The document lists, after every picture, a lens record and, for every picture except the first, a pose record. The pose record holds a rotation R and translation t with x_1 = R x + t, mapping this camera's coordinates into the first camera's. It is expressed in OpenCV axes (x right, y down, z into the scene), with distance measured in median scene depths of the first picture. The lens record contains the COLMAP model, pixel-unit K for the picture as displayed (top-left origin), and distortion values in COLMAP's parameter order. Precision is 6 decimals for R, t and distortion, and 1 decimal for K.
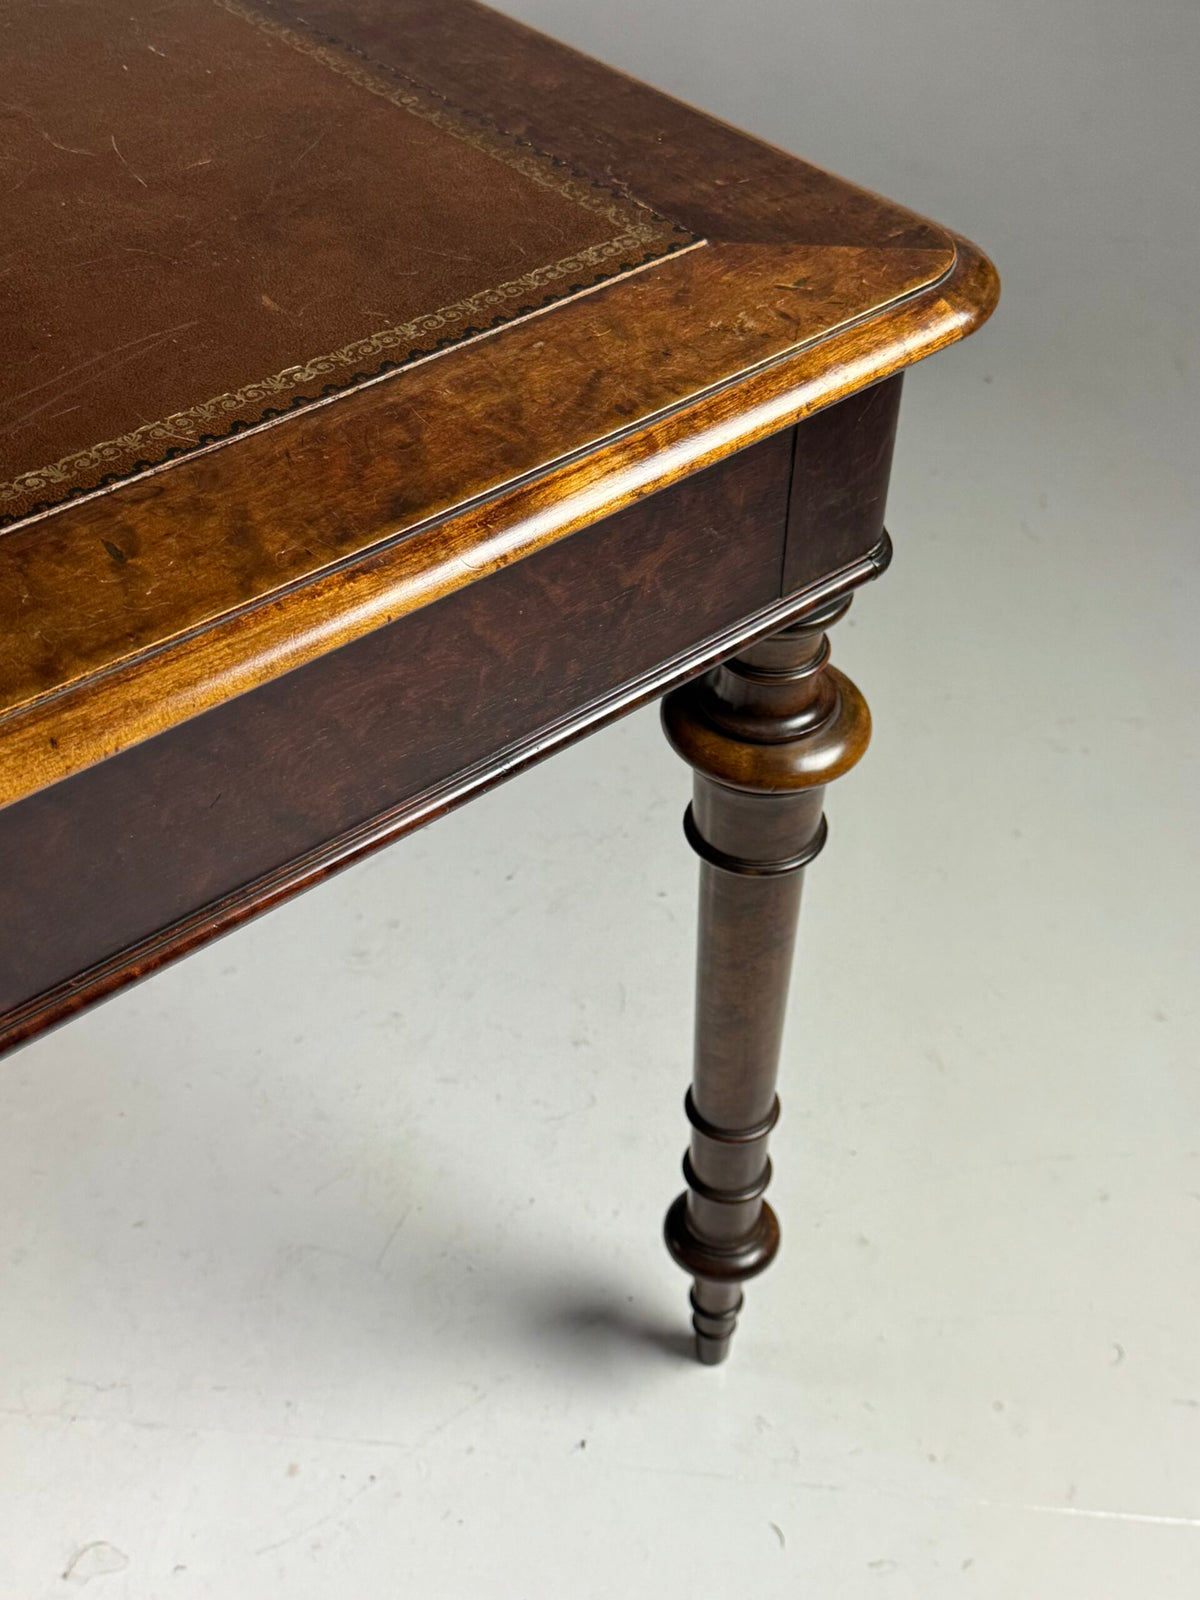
lens RADIAL K [[1965.5, 0, 597.9], [0, 1965.5, 809.2], [0, 0, 1]] dist [0.112215, 0.000000]
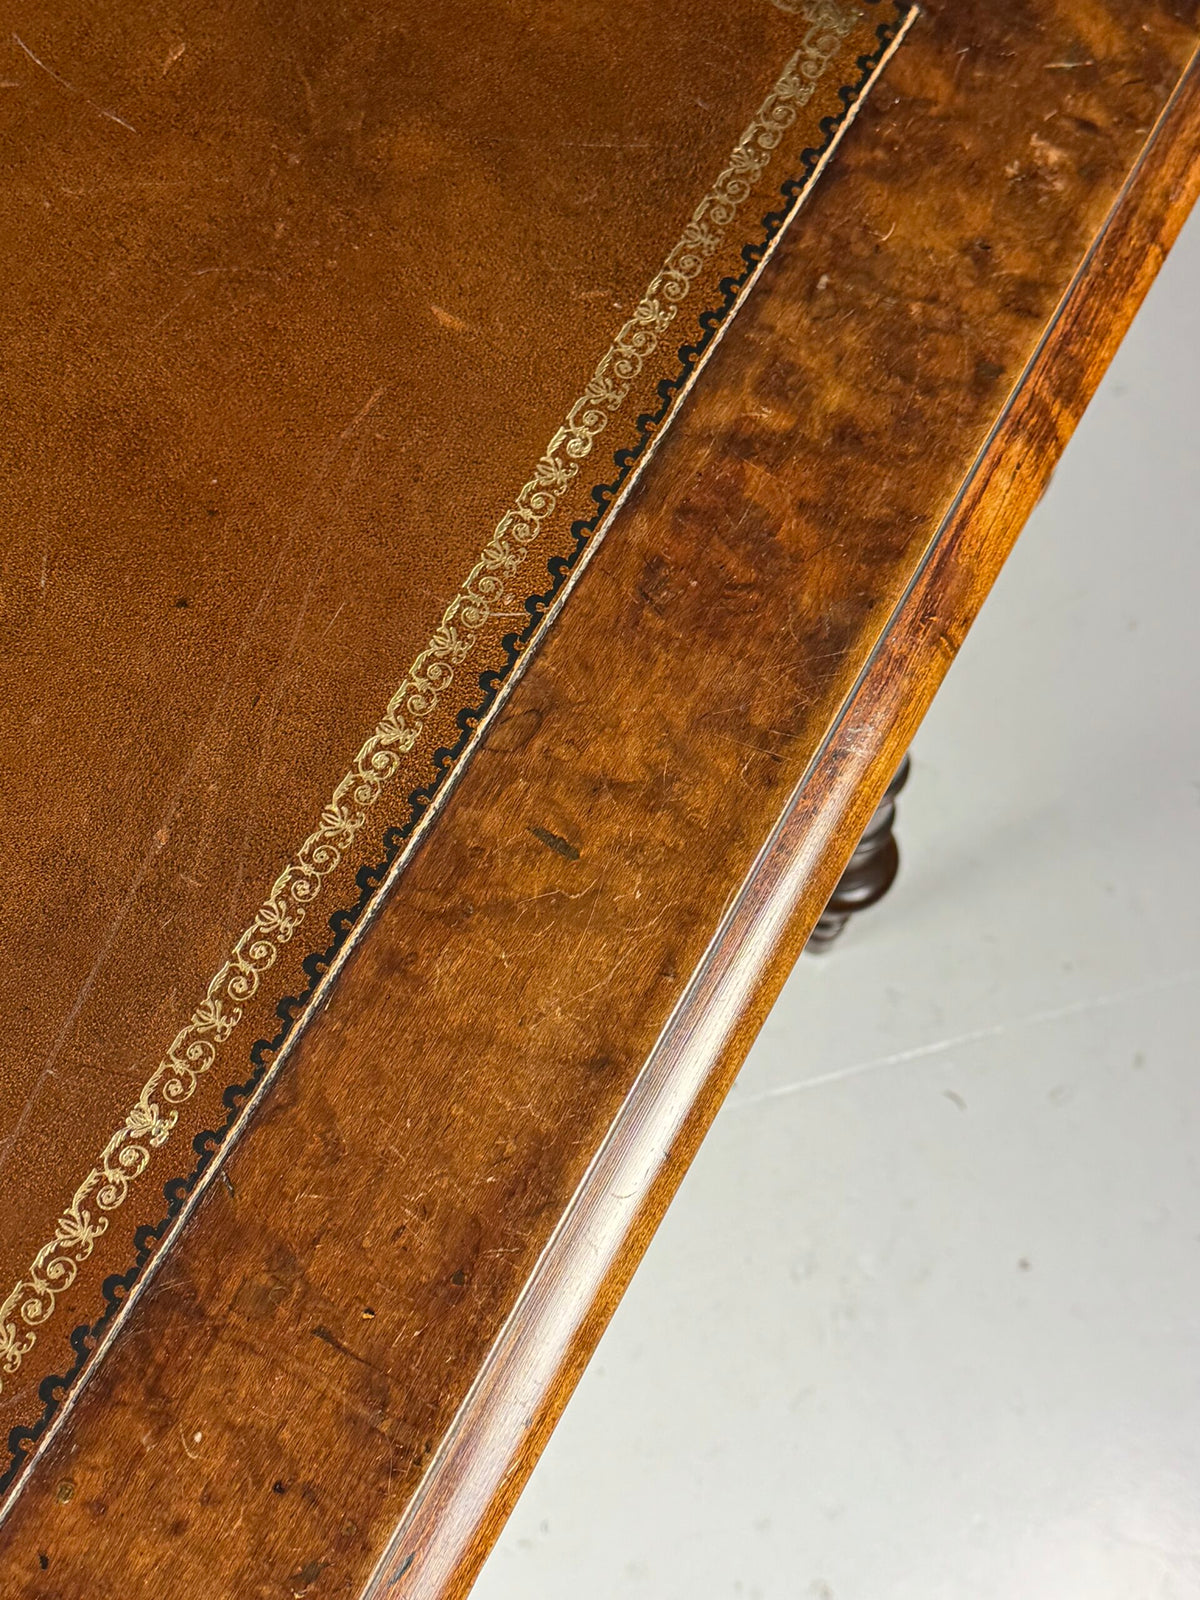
lens RADIAL K [[2259.6, 0, 595.5], [0, 2259.6, 806.4], [0, 0, 1]] dist [0.135560, 0.000000]
pose [[0.927149, -0.344515, 0.147325, -0.292745], [0.257947, 0.872045, 0.415933, -0.421554], [-0.271769, -0.347630, 0.897382, 0.155490]]
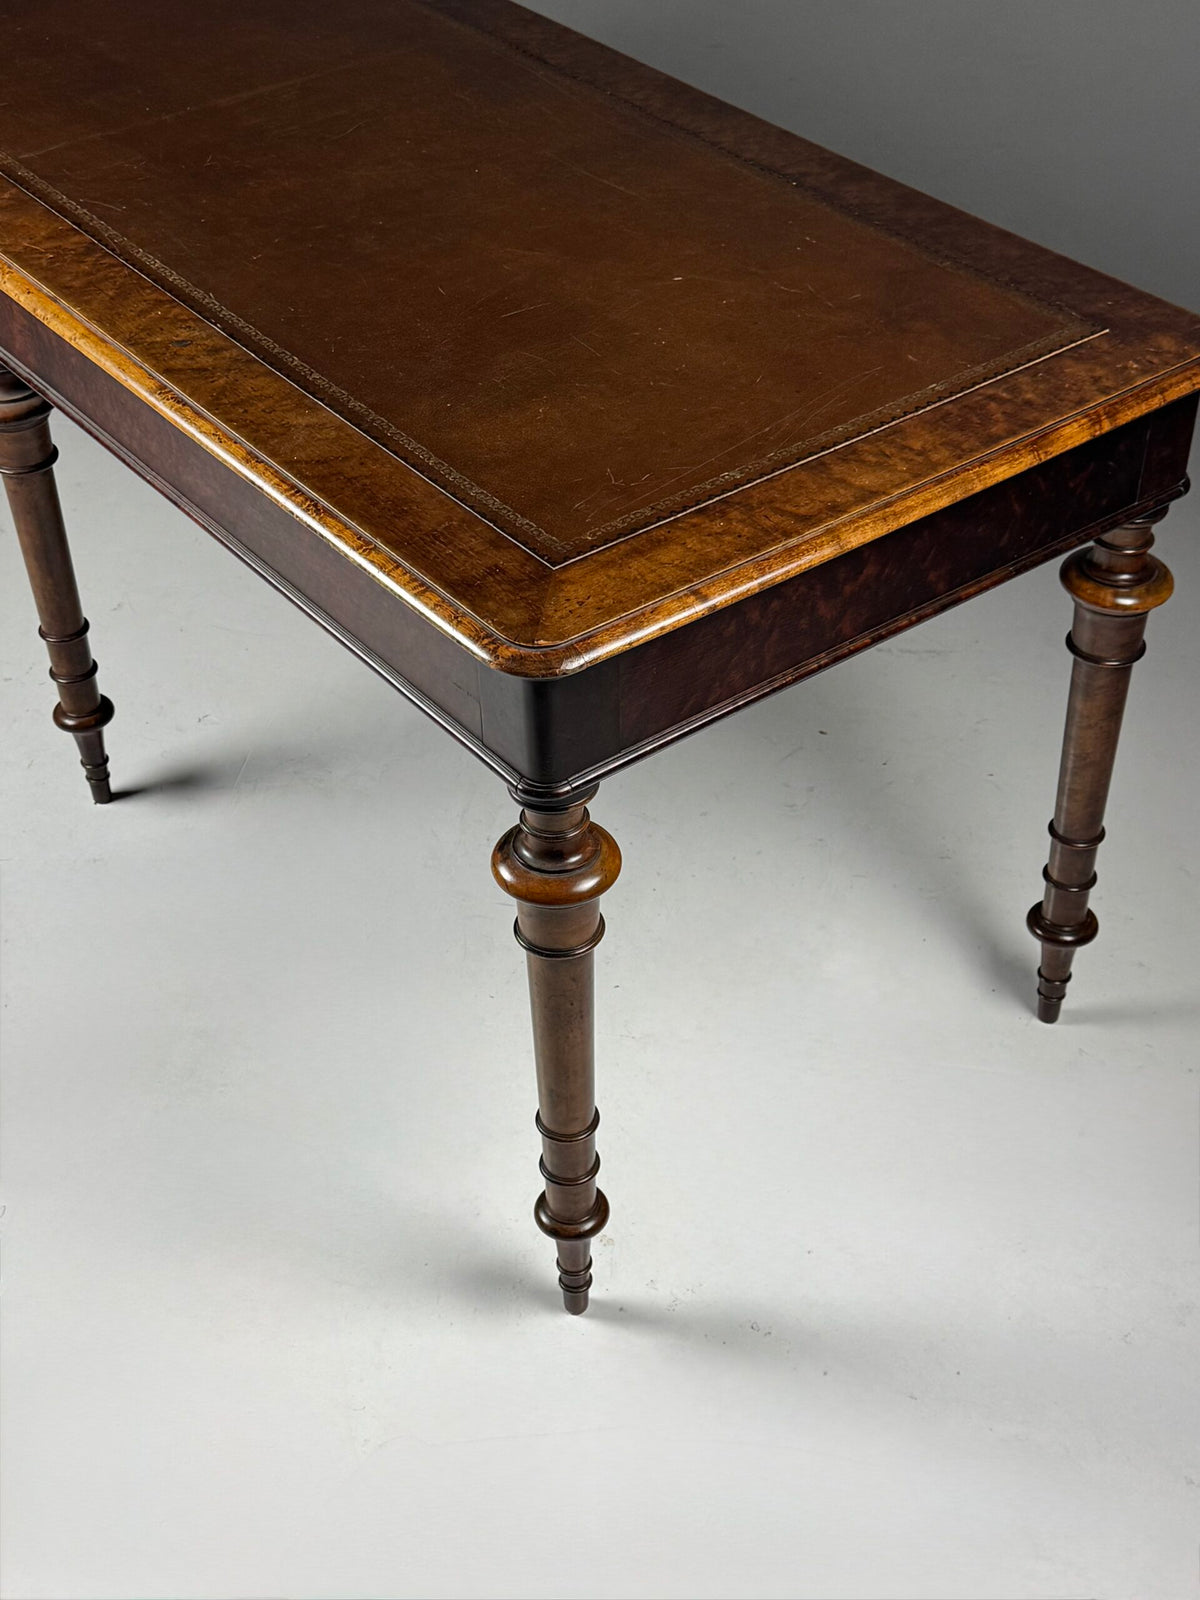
lens RADIAL K [[2259.6, 0, 607.4], [0, 2259.6, 809.0], [0, 0, 1]] dist [0.135560, 0.000000]
pose [[0.999063, 0.014661, -0.040711, -0.382041], [-0.017918, 0.996566, -0.080837, 0.442337], [0.039386, 0.081491, 0.995896, -1.451894]]
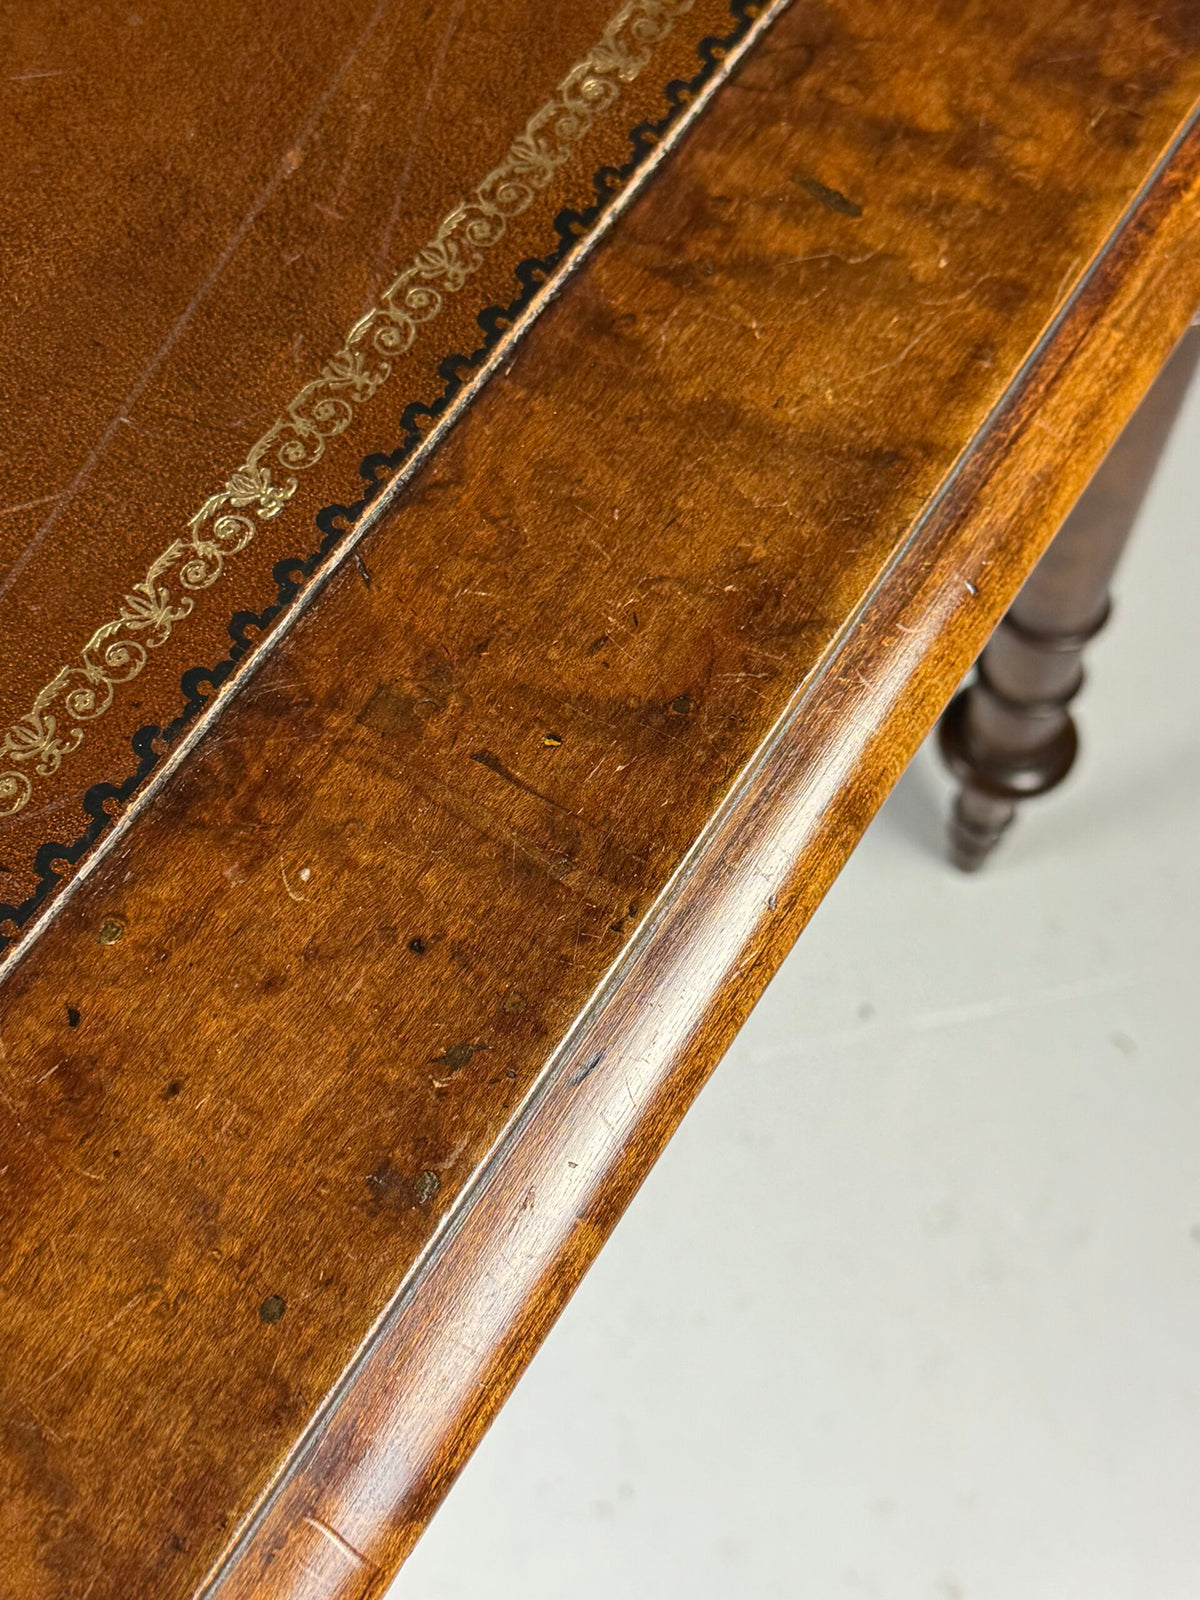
lens RADIAL K [[2259.6, 0, 598.5], [0, 2259.6, 798.1], [0, 0, 1]] dist [0.135560, 0.000000]
pose [[0.949989, -0.275016, 0.147942, -0.371993], [0.211016, 0.914546, 0.345075, -0.174612], [-0.230201, -0.296599, 0.926842, 0.285735]]
